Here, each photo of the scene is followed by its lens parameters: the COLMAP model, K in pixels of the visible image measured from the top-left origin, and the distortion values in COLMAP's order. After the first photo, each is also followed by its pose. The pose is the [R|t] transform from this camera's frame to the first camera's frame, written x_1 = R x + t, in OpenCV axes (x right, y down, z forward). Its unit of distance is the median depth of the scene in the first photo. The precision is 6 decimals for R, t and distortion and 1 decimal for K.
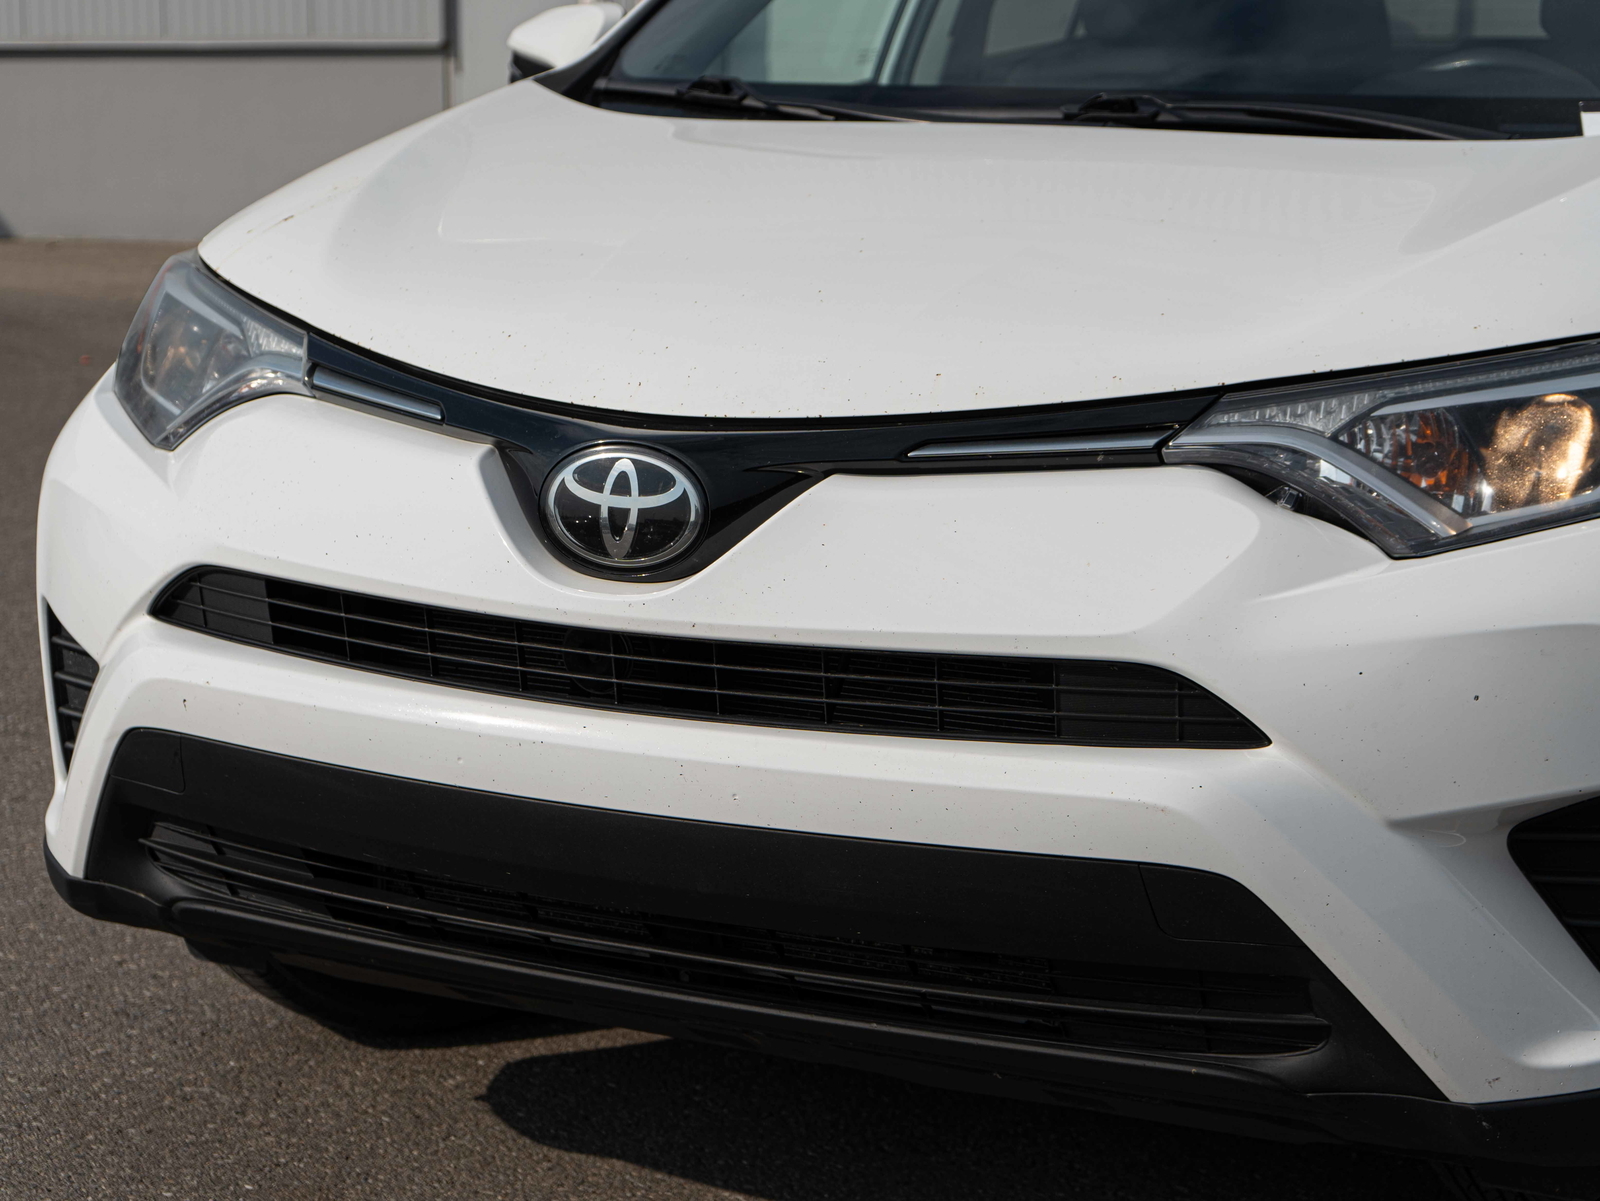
lens RADIAL K [[2854.1, 0, 800.0], [0, 2854.1, 600.5], [0, 0, 1]] dist [0.040038, -0.111013]
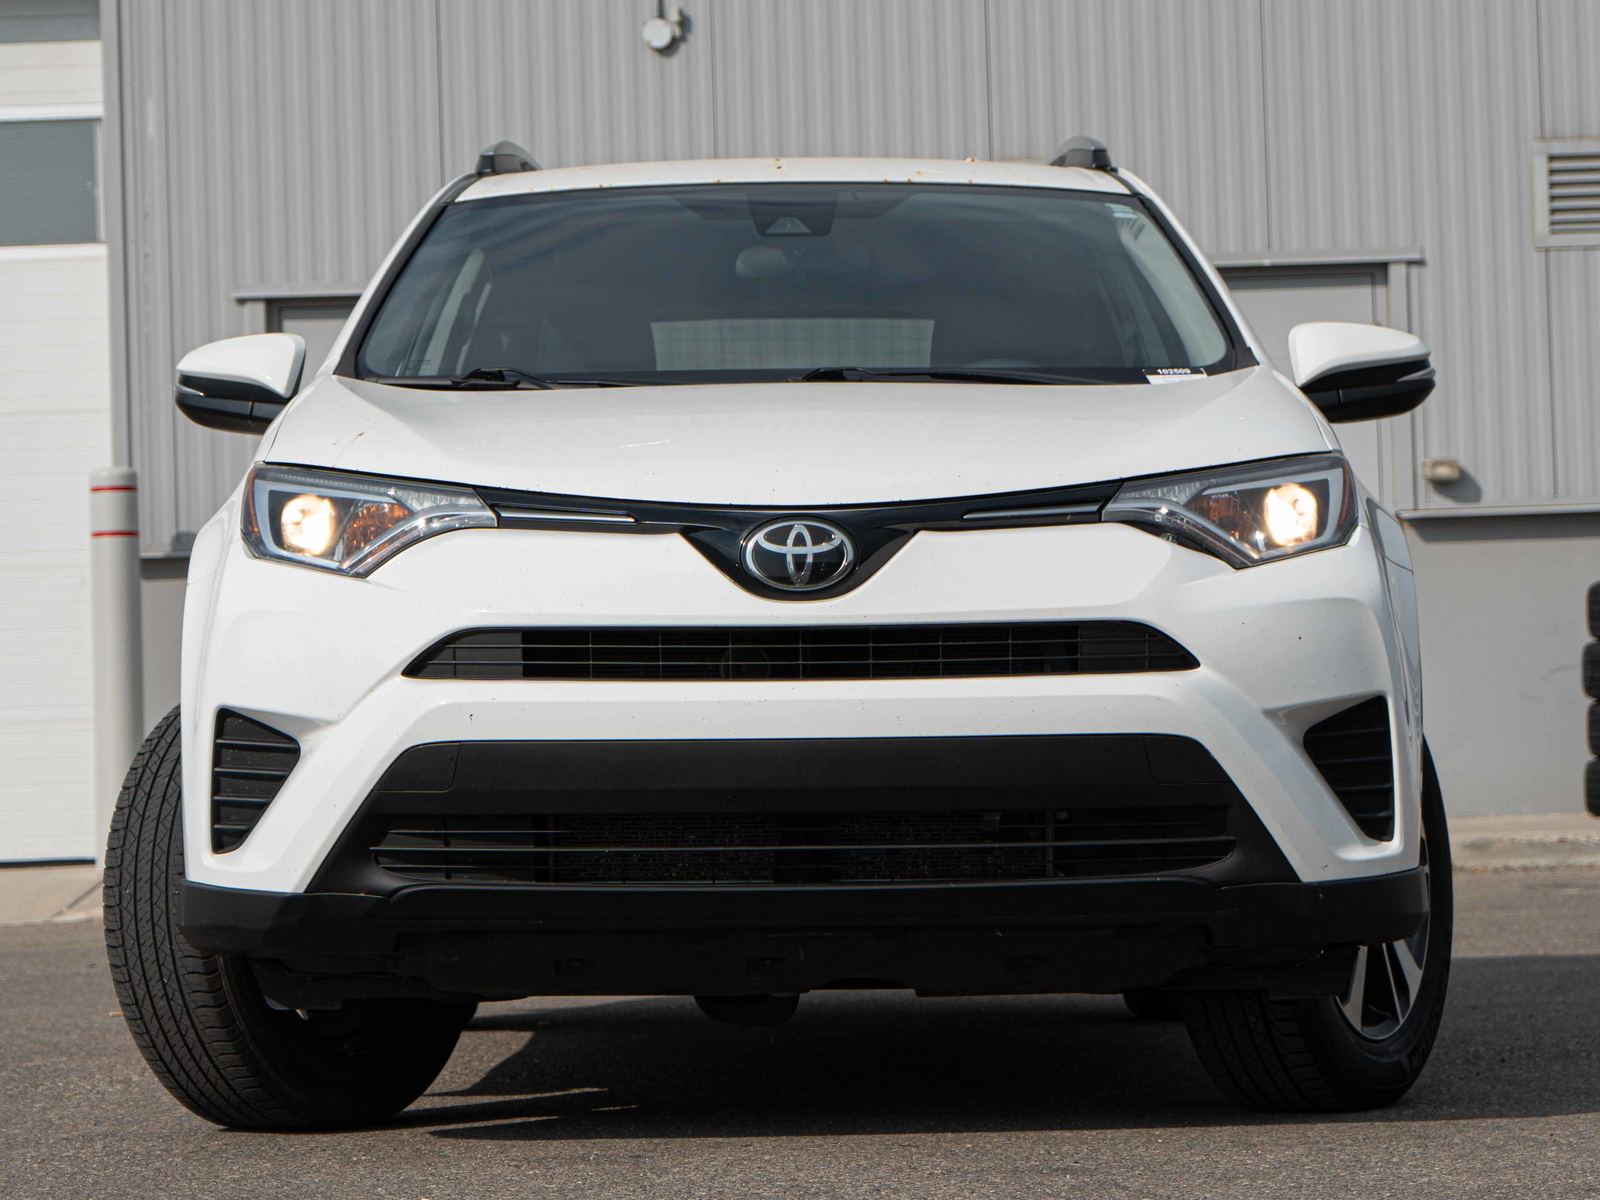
lens RADIAL K [[4795.6, 0, 800.0], [0, 4795.6, 600.0], [0, 0, 1]] dist [0.069527, -0.037917]
pose [[0.906632, -0.014293, 0.421679, -1.209267], [0.104346, 0.975976, -0.191267, 0.512473], [-0.408815, 0.217410, 0.886343, -1.397752]]
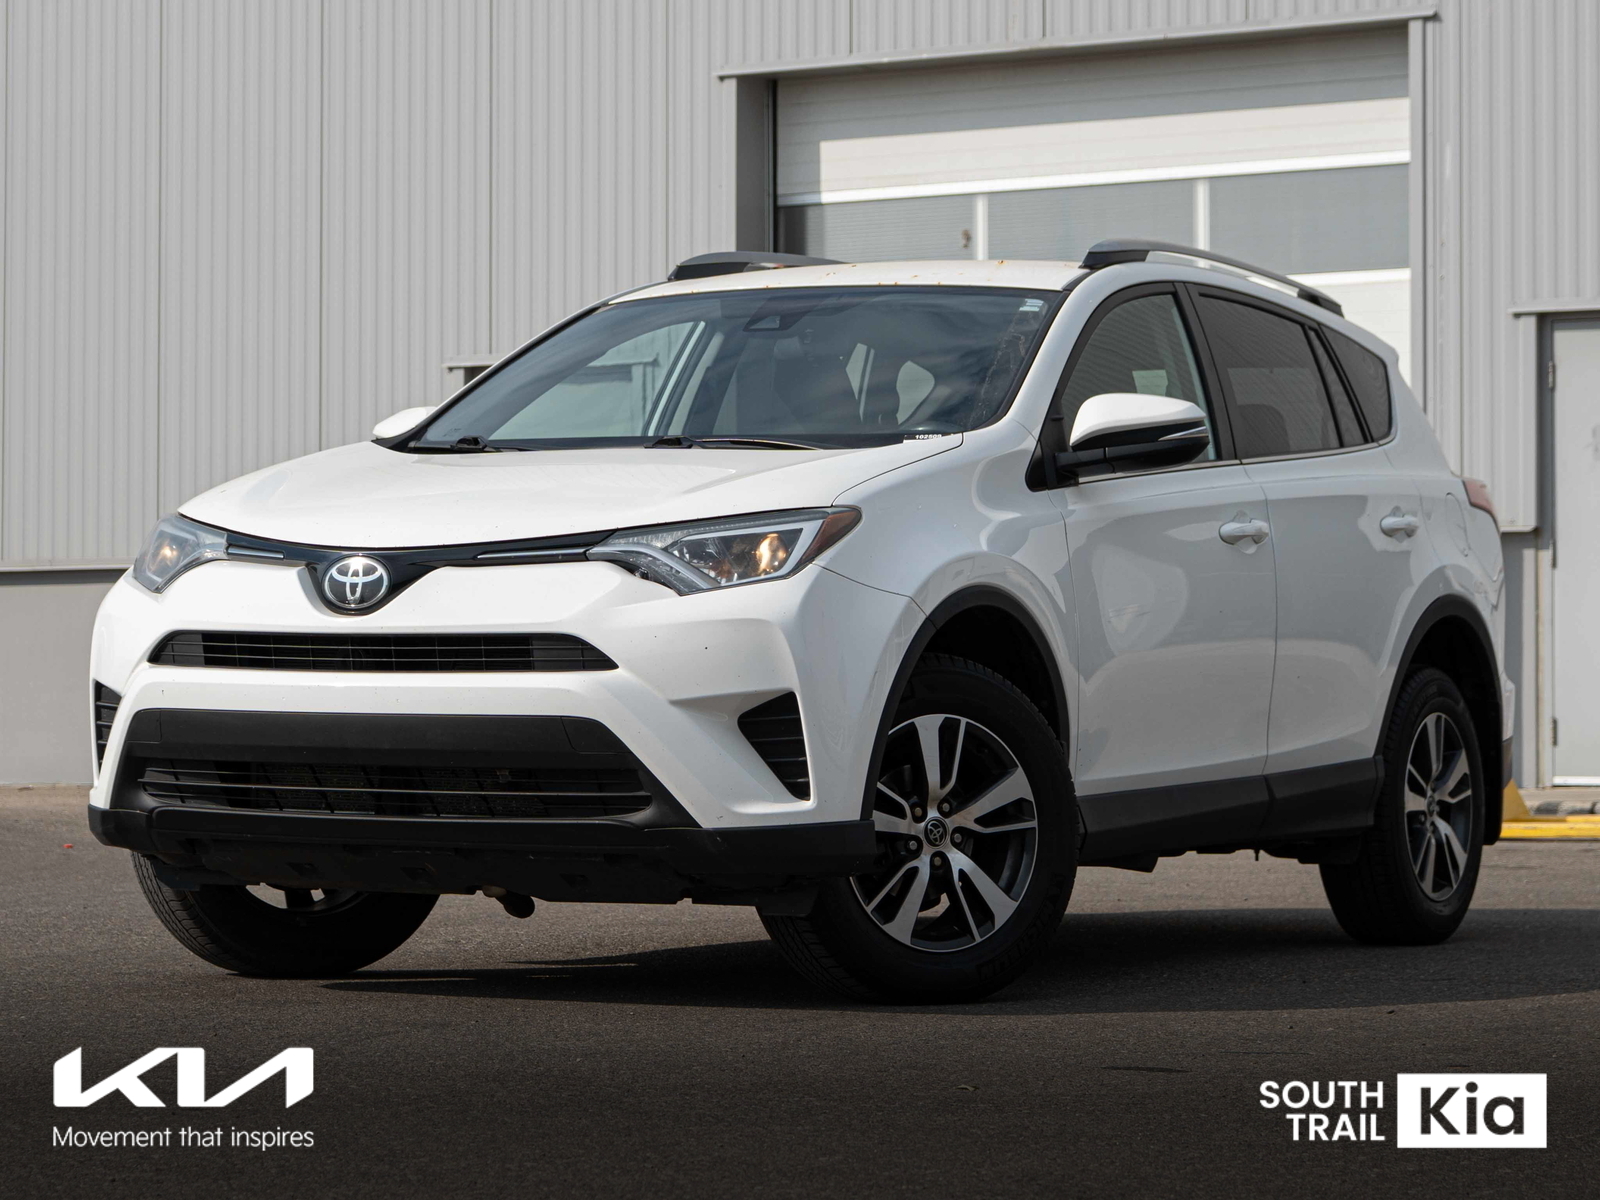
lens RADIAL K [[4408.5, 0, 800.0], [0, 4408.5, 600.0], [0, 0, 1]] dist [0.004589, -0.411971]
pose [[0.997700, -0.005720, -0.067535, 0.532397], [-0.008066, 0.979330, -0.202108, 0.693364], [0.067295, 0.202188, 0.977032, -2.426553]]
